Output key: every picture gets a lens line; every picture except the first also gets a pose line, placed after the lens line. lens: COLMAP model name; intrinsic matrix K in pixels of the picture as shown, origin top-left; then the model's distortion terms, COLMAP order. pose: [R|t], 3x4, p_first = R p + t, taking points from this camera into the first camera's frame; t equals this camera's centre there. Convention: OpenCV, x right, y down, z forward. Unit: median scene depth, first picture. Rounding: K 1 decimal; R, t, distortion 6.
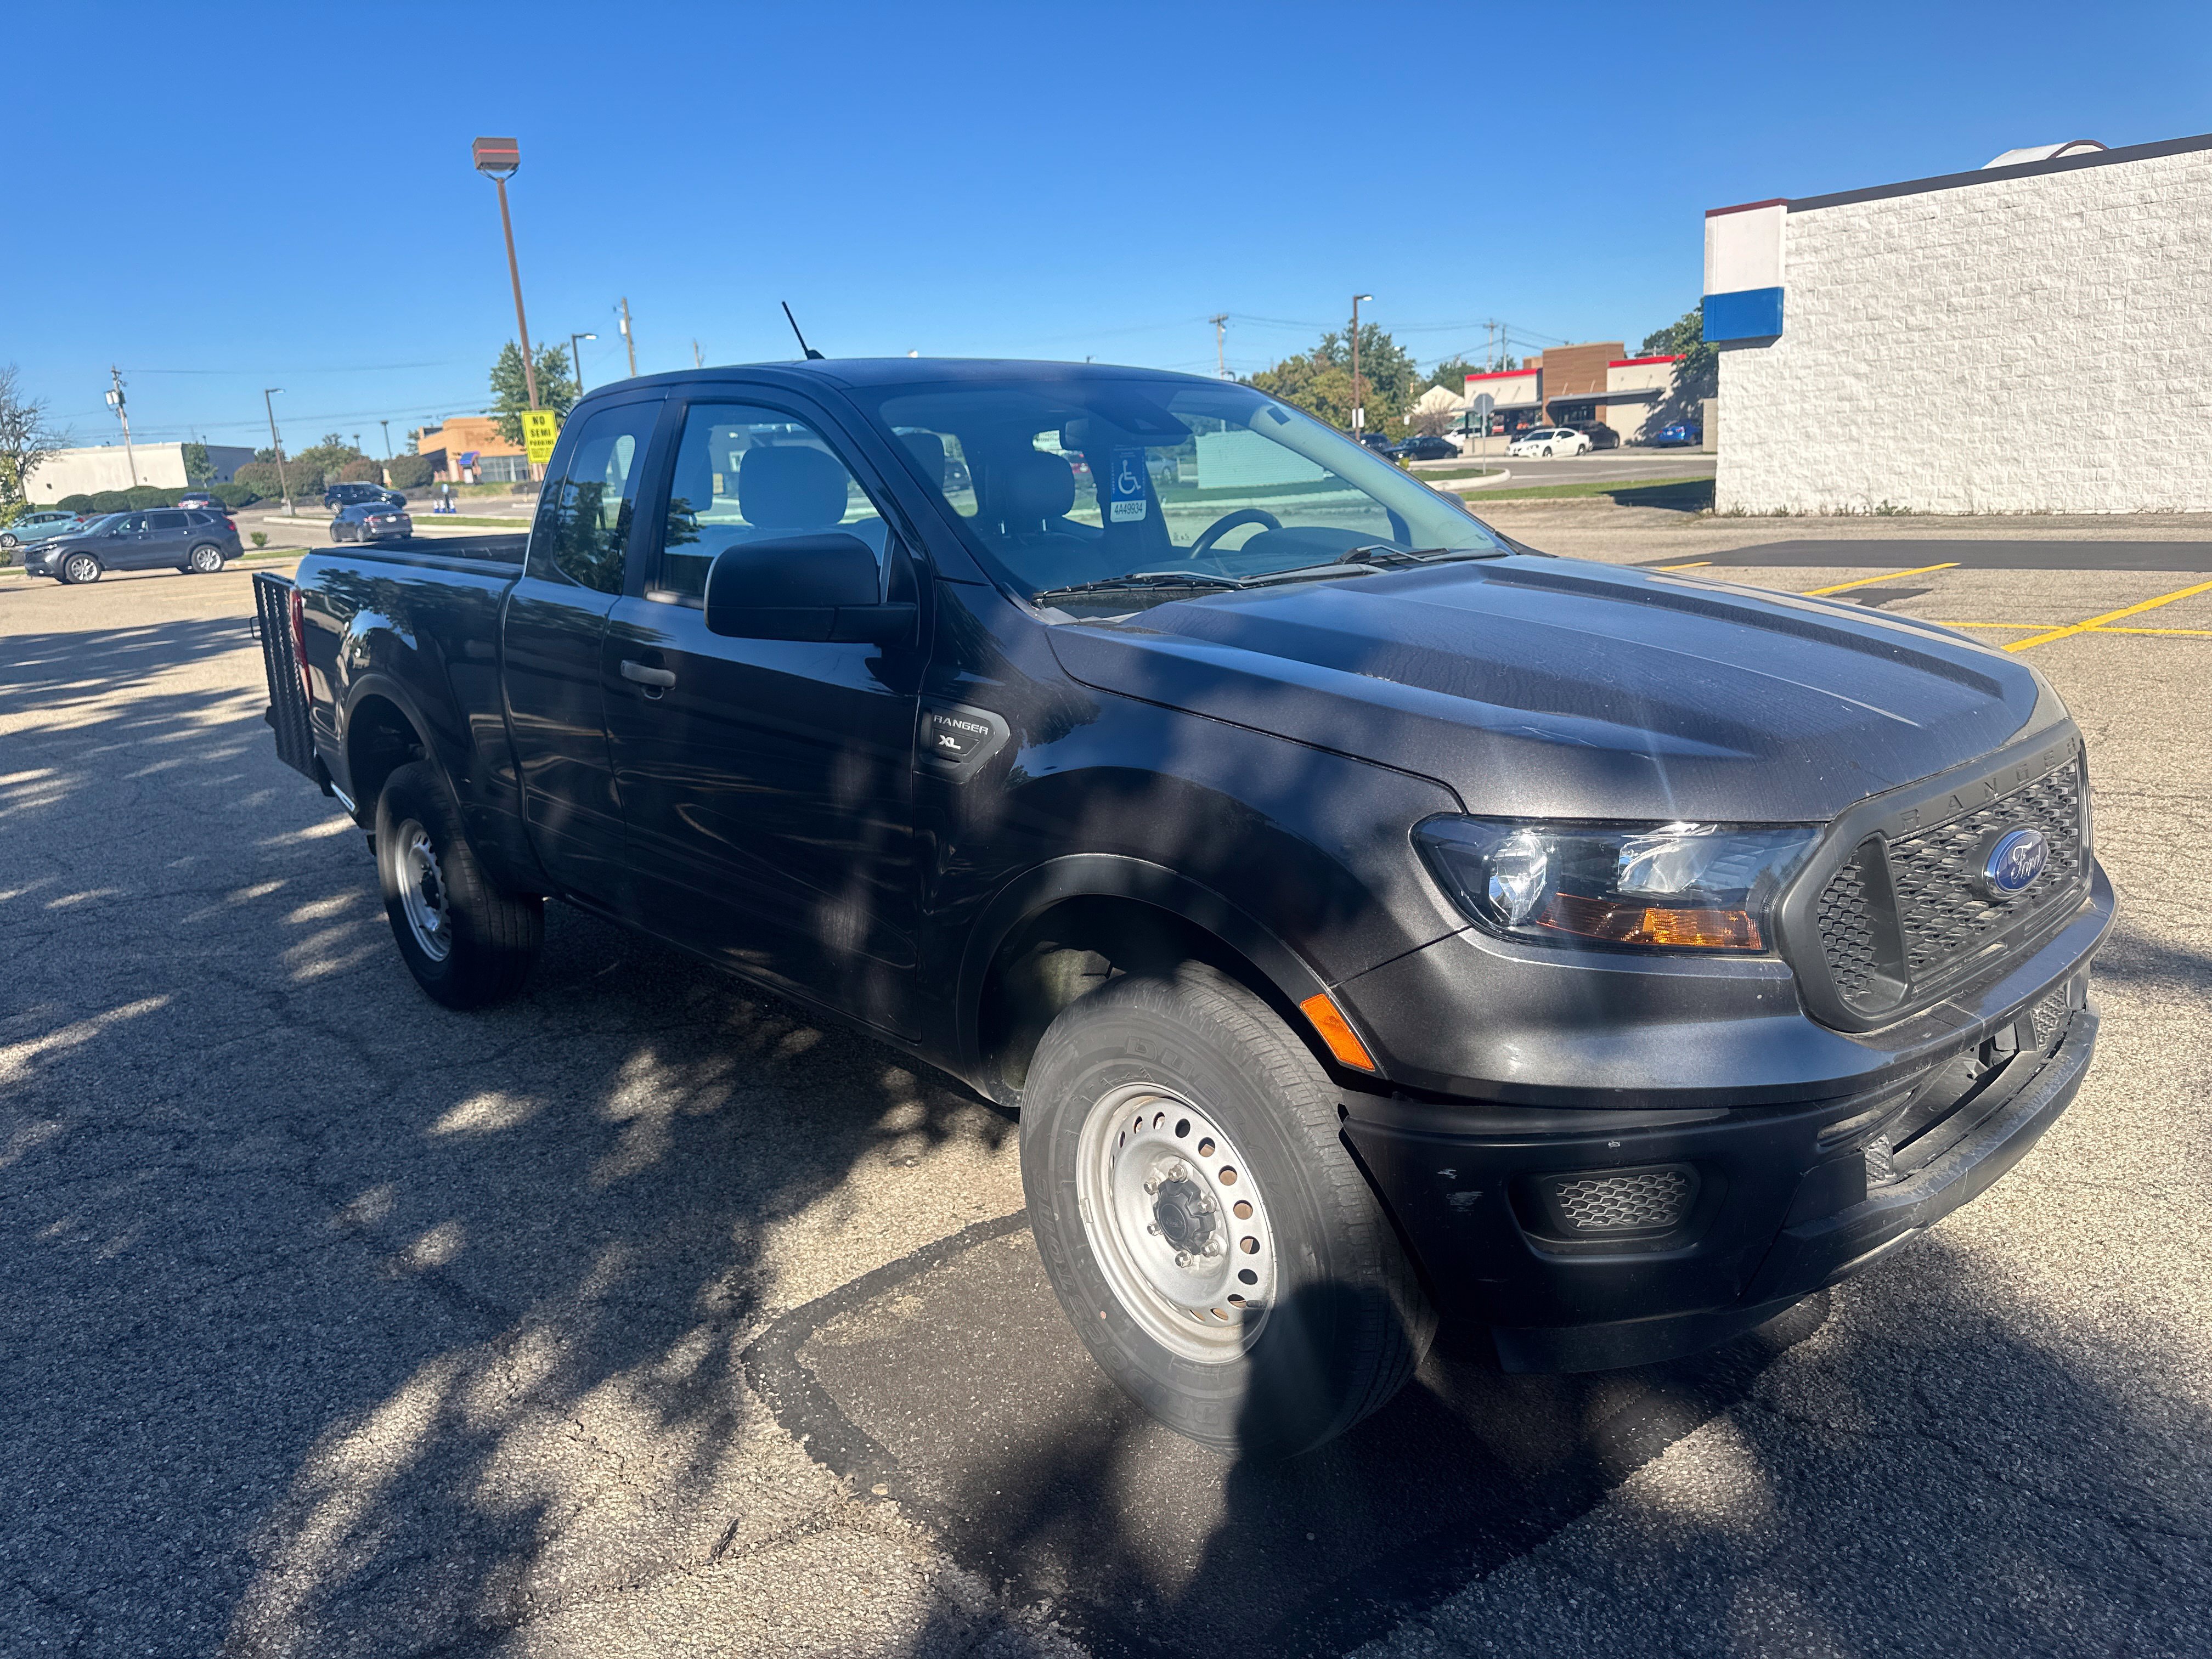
lens RADIAL K [[1560.0, 0, 1113.3], [0, 1560.0, 855.7], [0, 0, 1]] dist [0.019778, -0.026478]
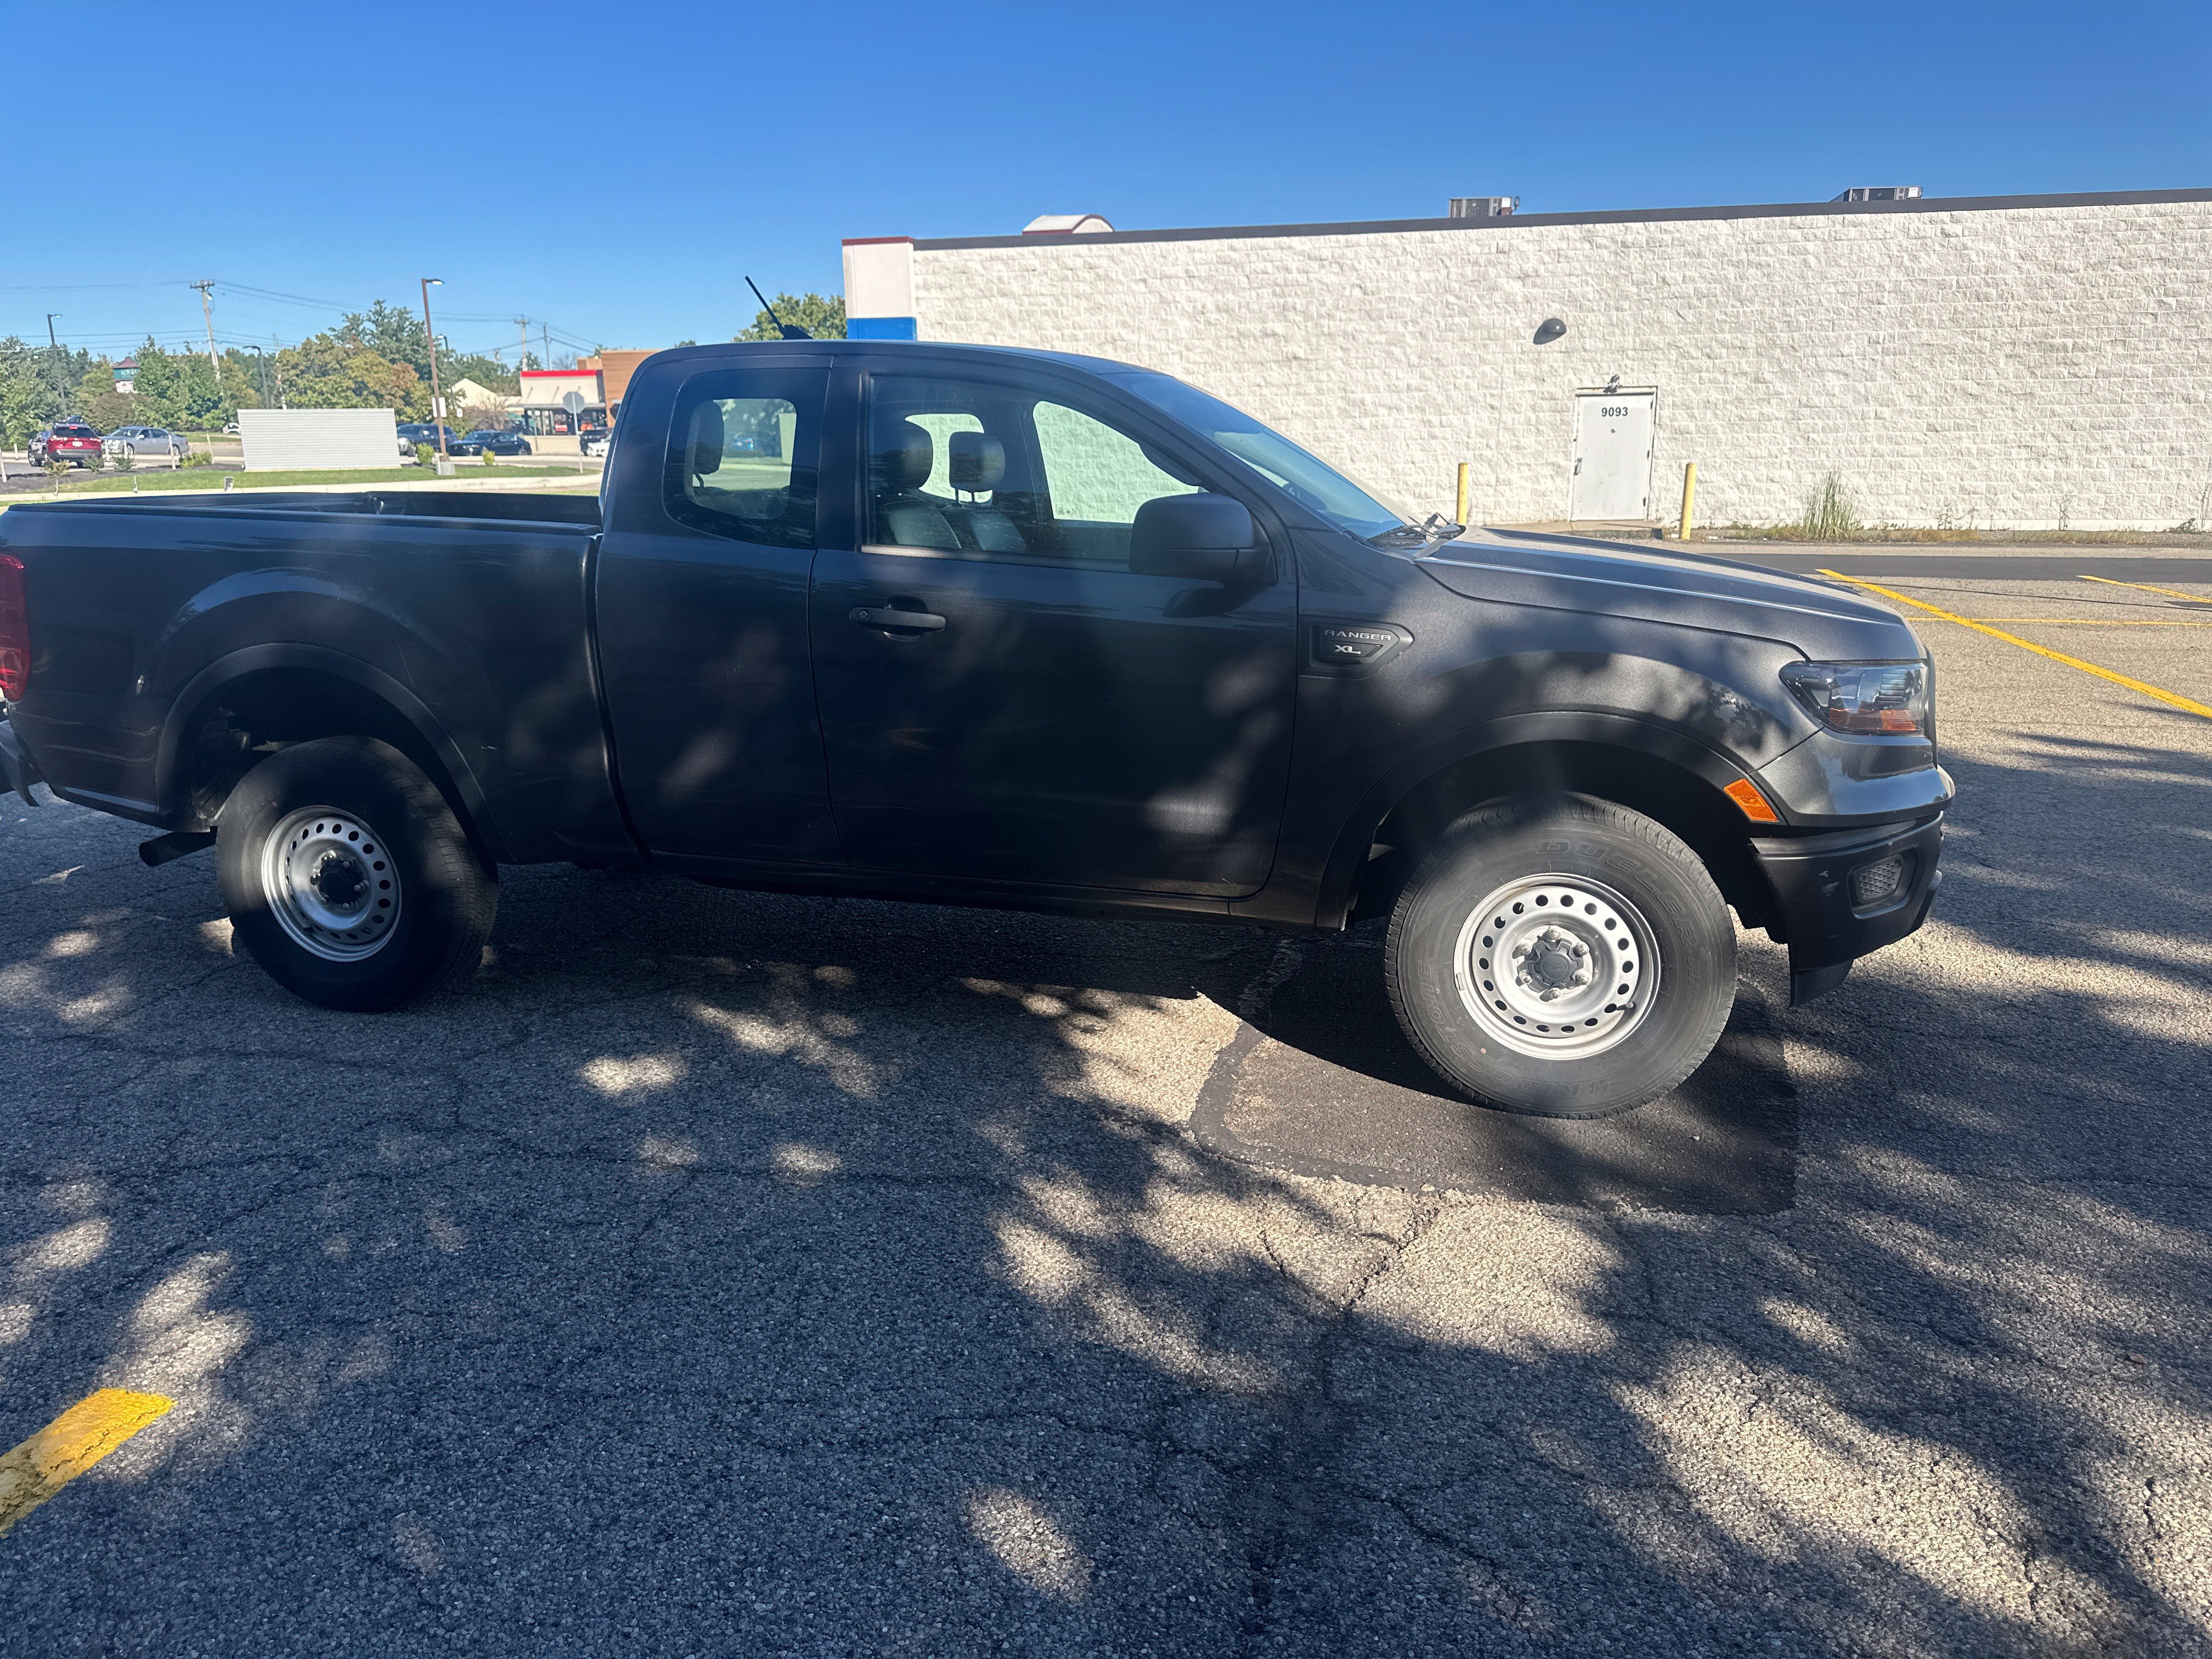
lens RADIAL K [[1560.0, 0, 1113.7], [0, 1560.0, 842.9], [0, 0, 1]] dist [0.019778, -0.026478]
pose [[0.833164, -0.091780, 0.545357, -0.671069], [0.097501, 0.995063, 0.018507, 0.030979], [-0.544363, 0.037753, 0.838000, -0.004367]]
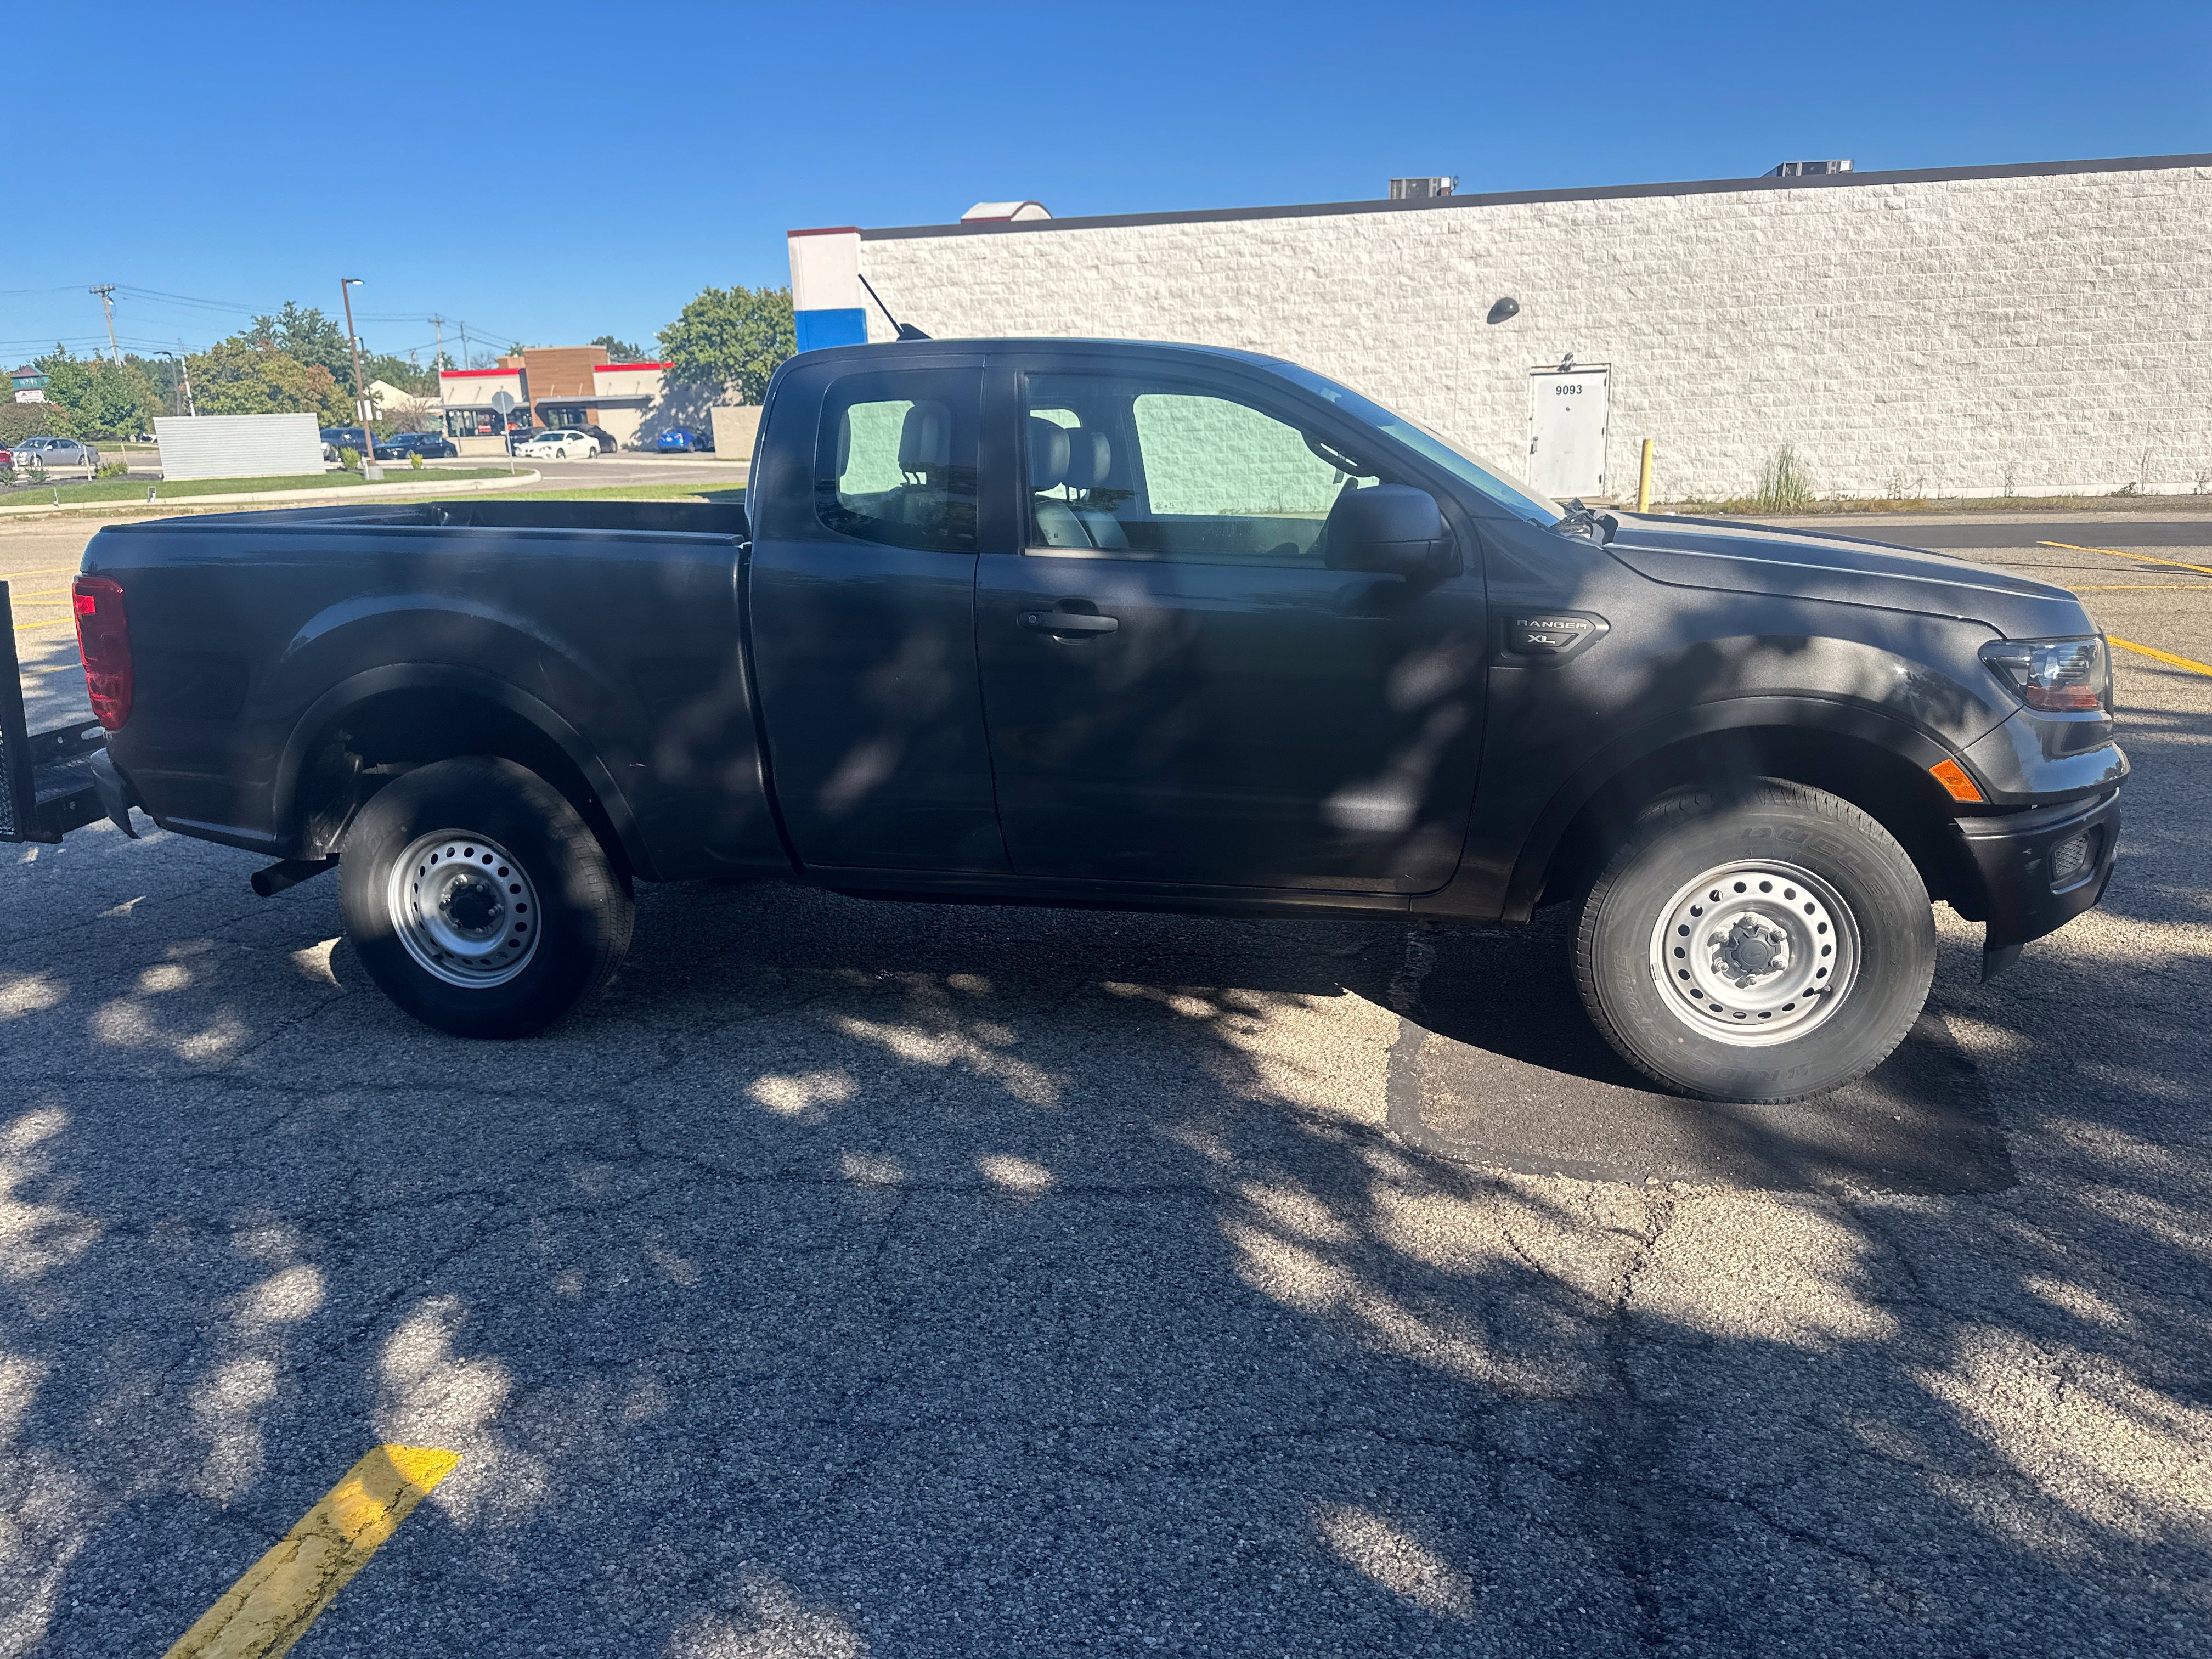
lens RADIAL K [[1560.0, 0, 1110.0], [0, 1560.0, 852.9], [0, 0, 1]] dist [0.019778, -0.026478]
pose [[0.809114, -0.125598, 0.574073, -0.783076], [0.128209, 0.991089, 0.036133, 0.006645], [-0.573495, 0.044366, 0.818007, 0.087221]]
